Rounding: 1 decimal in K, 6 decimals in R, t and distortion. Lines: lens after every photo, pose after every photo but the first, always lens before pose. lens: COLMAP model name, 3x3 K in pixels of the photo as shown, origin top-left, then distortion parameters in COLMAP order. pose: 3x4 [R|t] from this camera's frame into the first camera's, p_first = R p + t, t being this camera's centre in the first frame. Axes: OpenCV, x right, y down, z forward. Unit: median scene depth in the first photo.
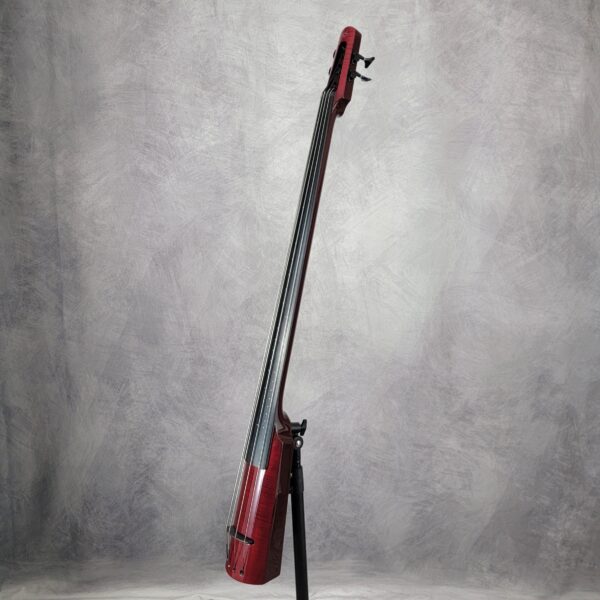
lens RADIAL K [[704.8, 0, 281.7], [0, 704.8, 336.3], [0, 0, 1]] dist [0.017320, 0.000000]
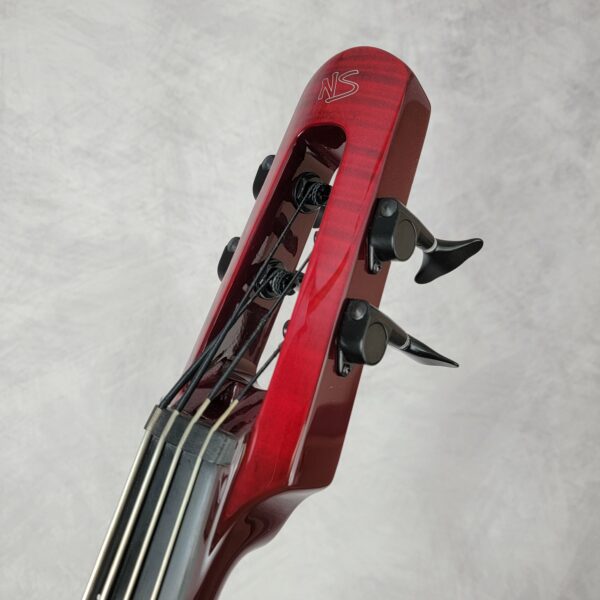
lens RADIAL K [[704.8, 0, 299.6], [0, 704.8, 304.2], [0, 0, 1]] dist [0.017320, 0.000000]
pose [[0.937255, 0.113689, 0.329587, 0.023975], [-0.065304, 0.985854, -0.154359, -0.271123], [-0.342474, 0.123150, 0.931421, 0.662879]]
